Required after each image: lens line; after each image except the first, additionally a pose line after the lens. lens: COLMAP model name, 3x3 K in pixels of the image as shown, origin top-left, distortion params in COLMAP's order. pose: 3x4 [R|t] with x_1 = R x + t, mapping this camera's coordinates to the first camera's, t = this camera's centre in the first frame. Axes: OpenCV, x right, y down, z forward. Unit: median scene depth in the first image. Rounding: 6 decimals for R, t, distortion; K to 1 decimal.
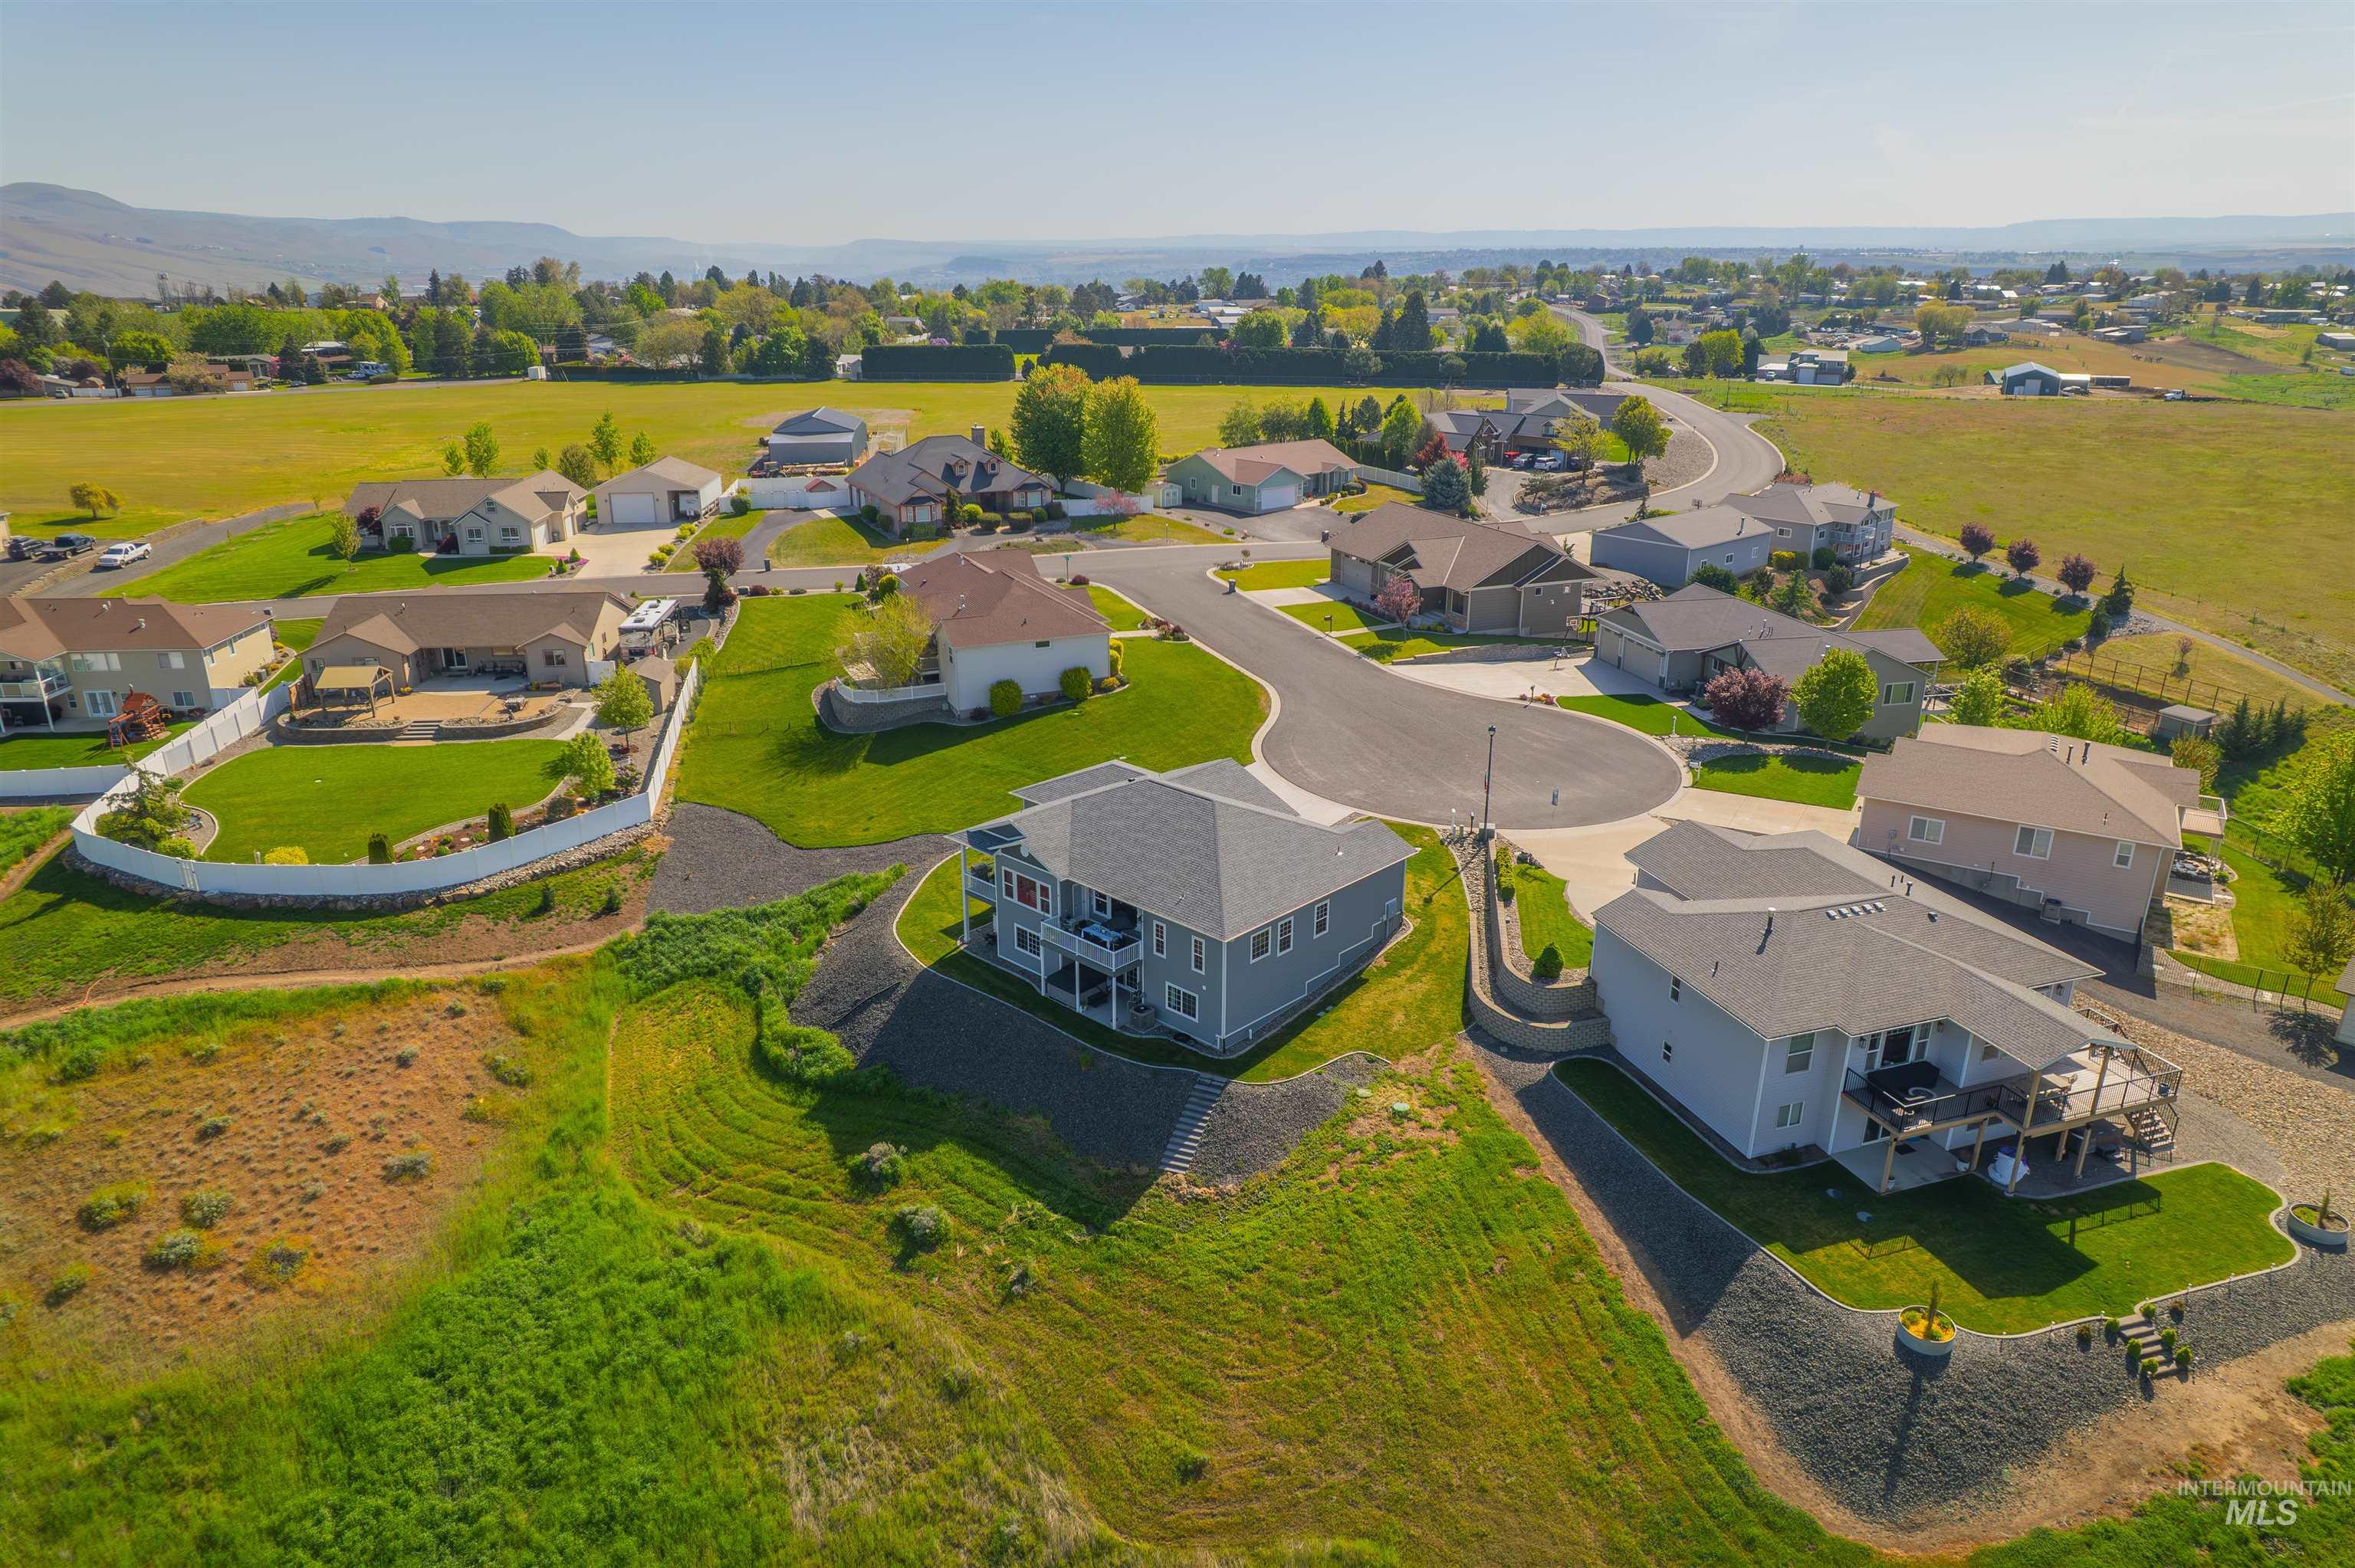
lens RADIAL K [[1519.7, 0, 1169.7], [0, 1519.7, 784.5], [0, 0, 1]] dist [-0.071479, 0.056759]
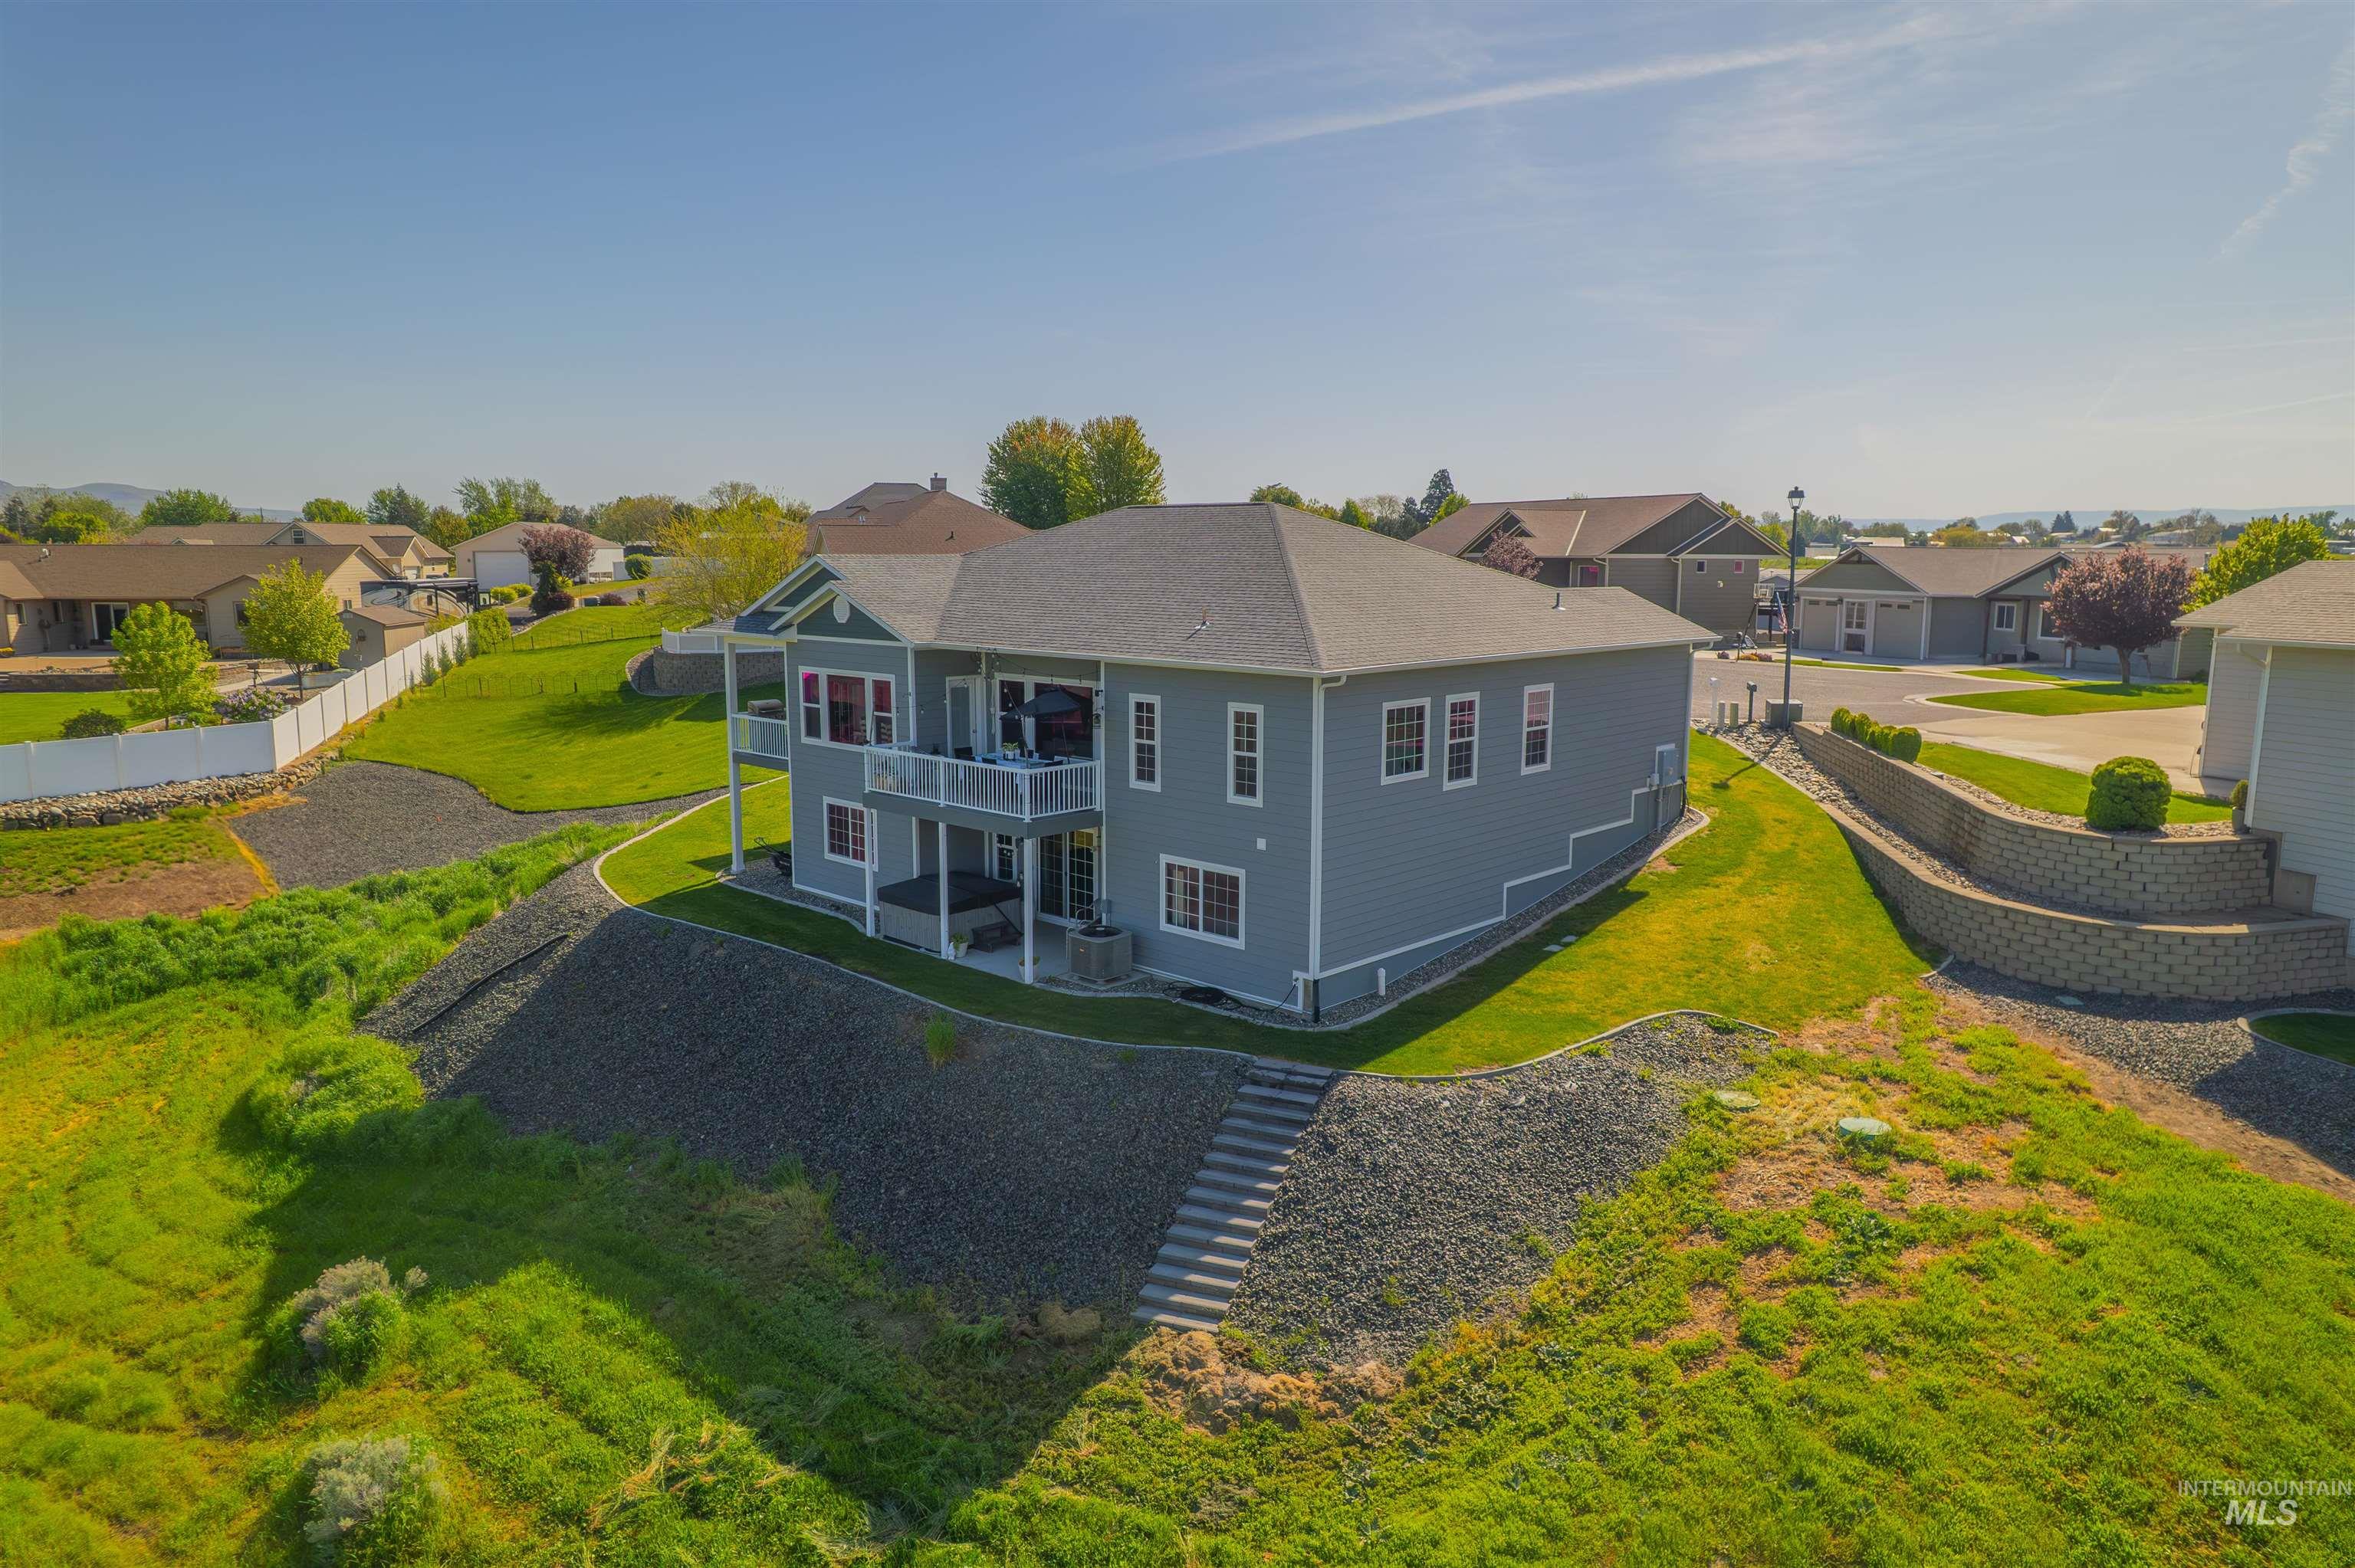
lens RADIAL K [[1519.7, 0, 1175.4], [0, 1519.7, 785.1], [0, 0, 1]] dist [-0.071479, 0.056759]
pose [[0.999998, 0.000677, -0.001635, 0.001894], [-0.000964, 0.983111, -0.183005, 0.178743], [0.001484, 0.183006, 0.983111, 0.593275]]
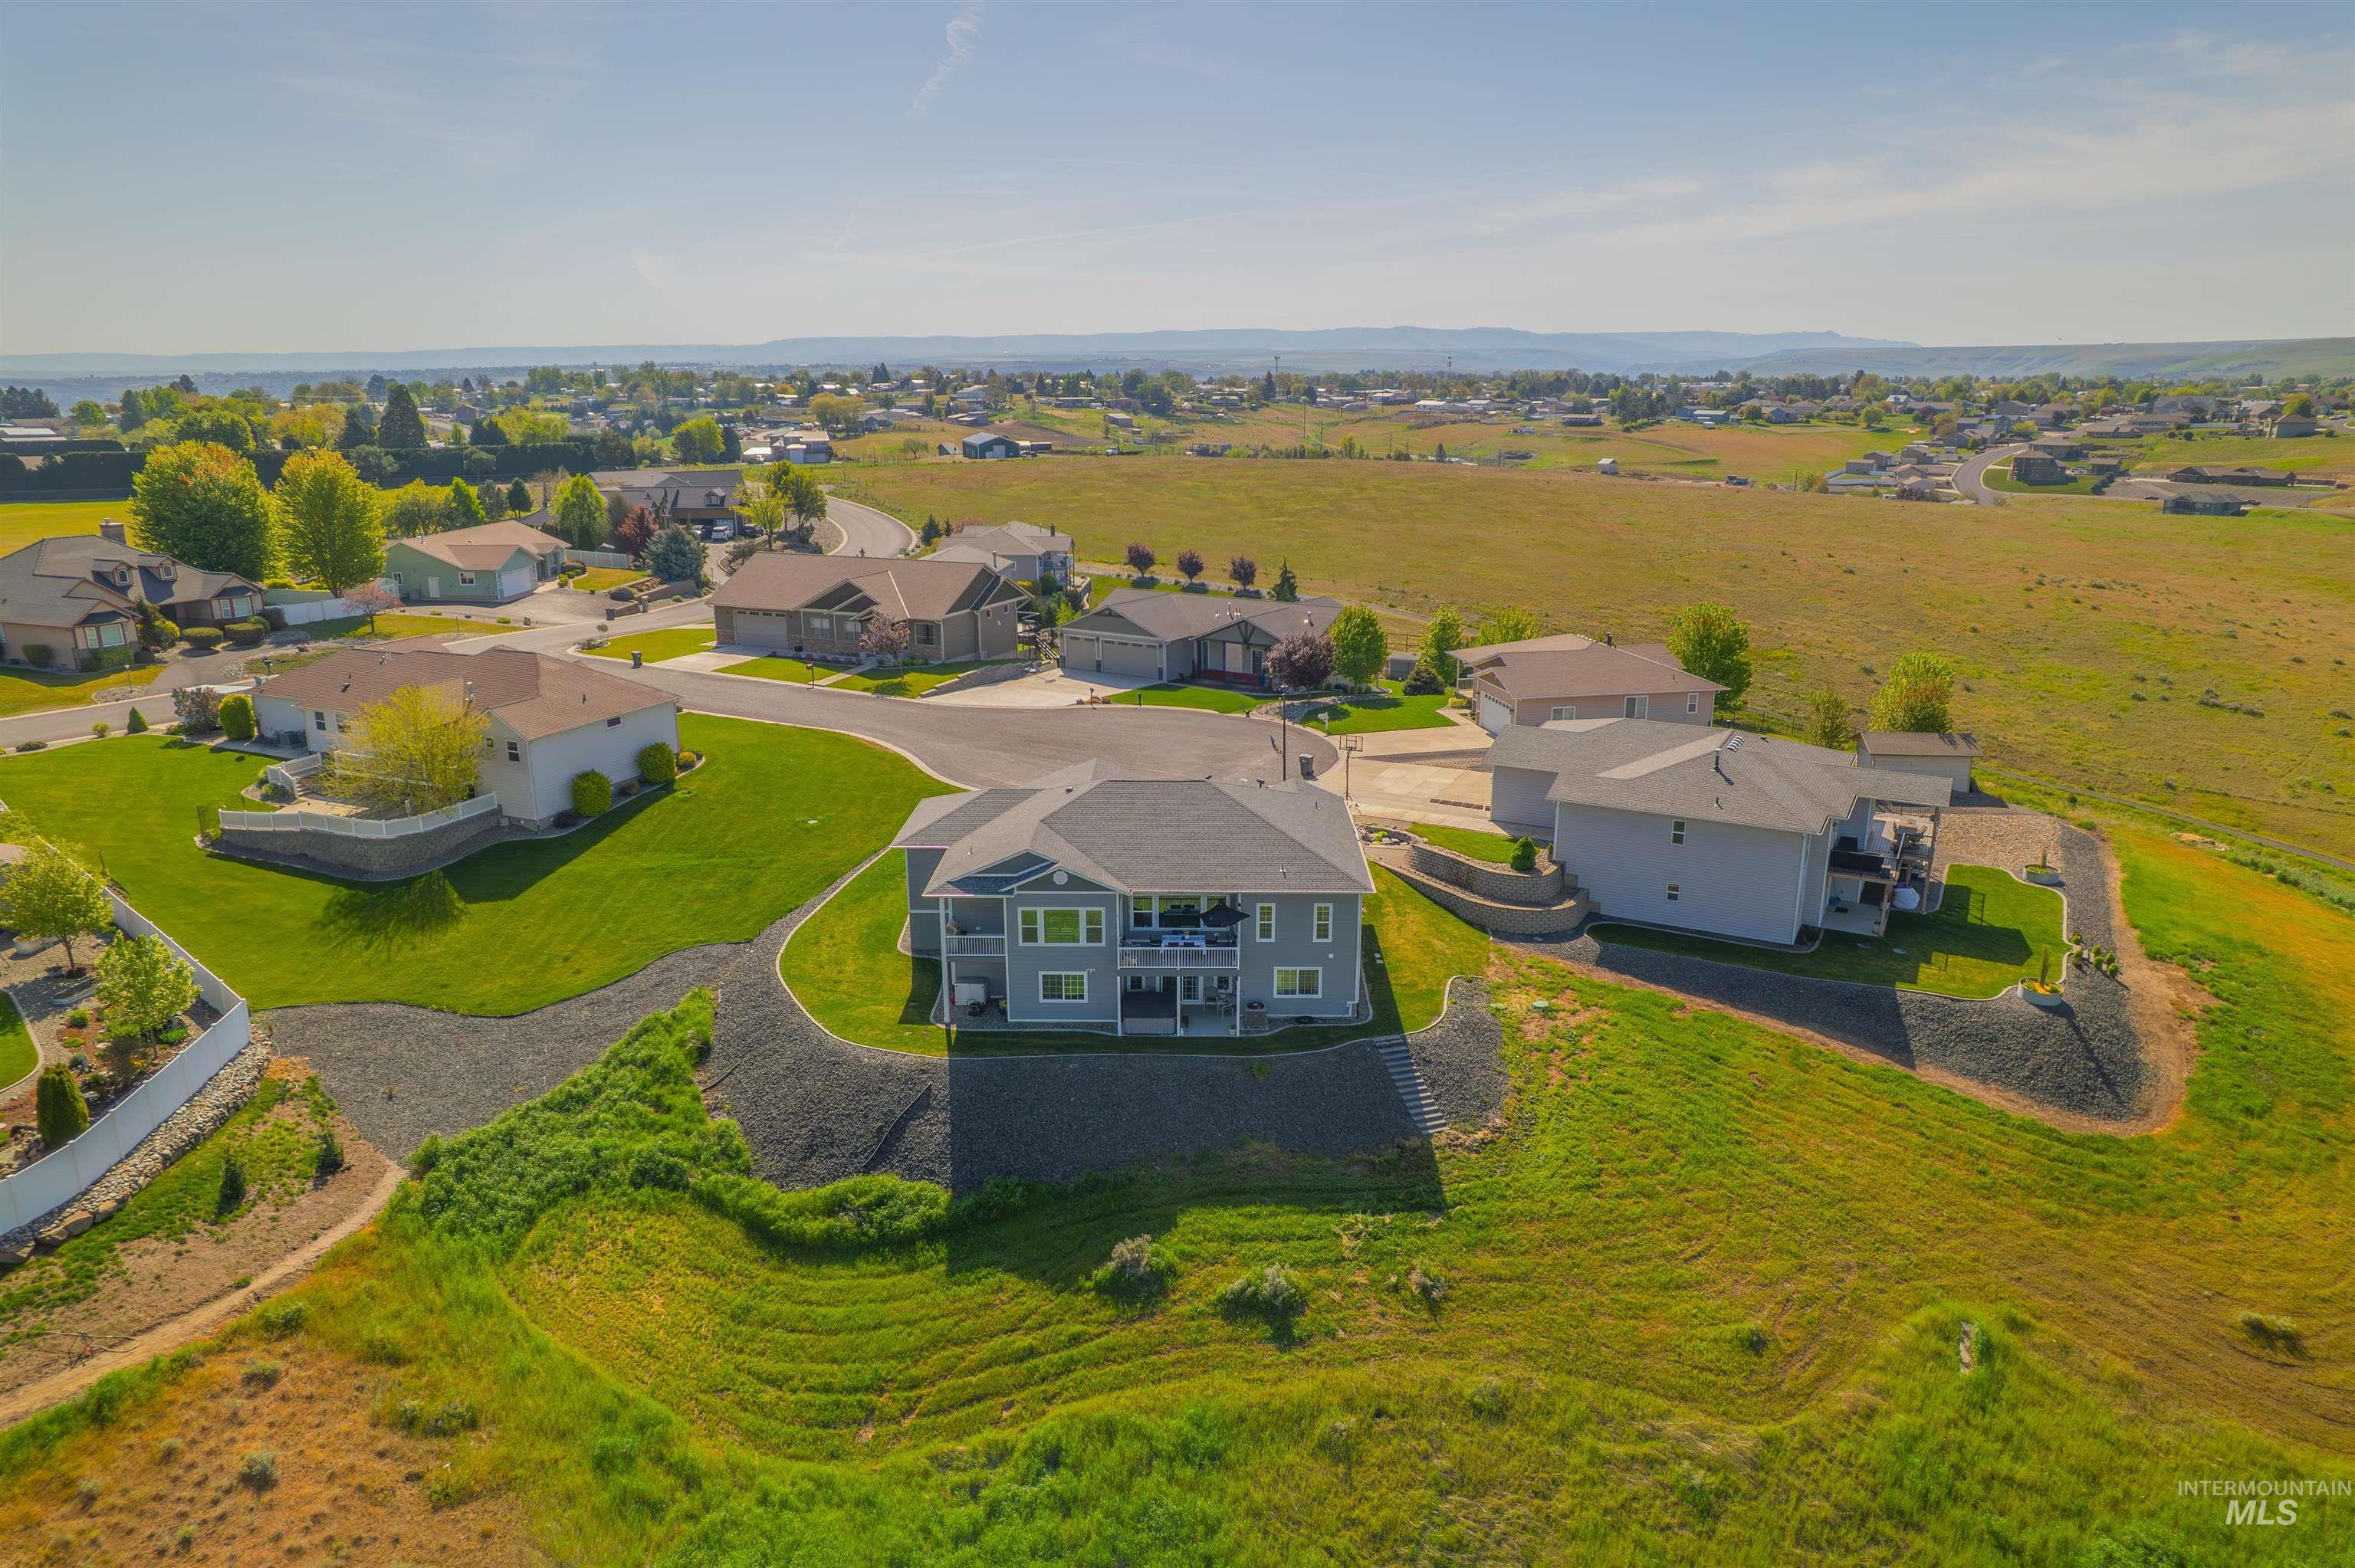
lens RADIAL K [[1519.7, 0, 1188.2], [0, 1519.7, 785.2], [0, 0, 1]] dist [-0.071479, 0.056759]
pose [[0.731451, -0.179910, 0.657733, -0.607365], [0.227147, 0.973763, 0.013748, -0.001998], [-0.642950, 0.139346, 0.753126, 0.316608]]
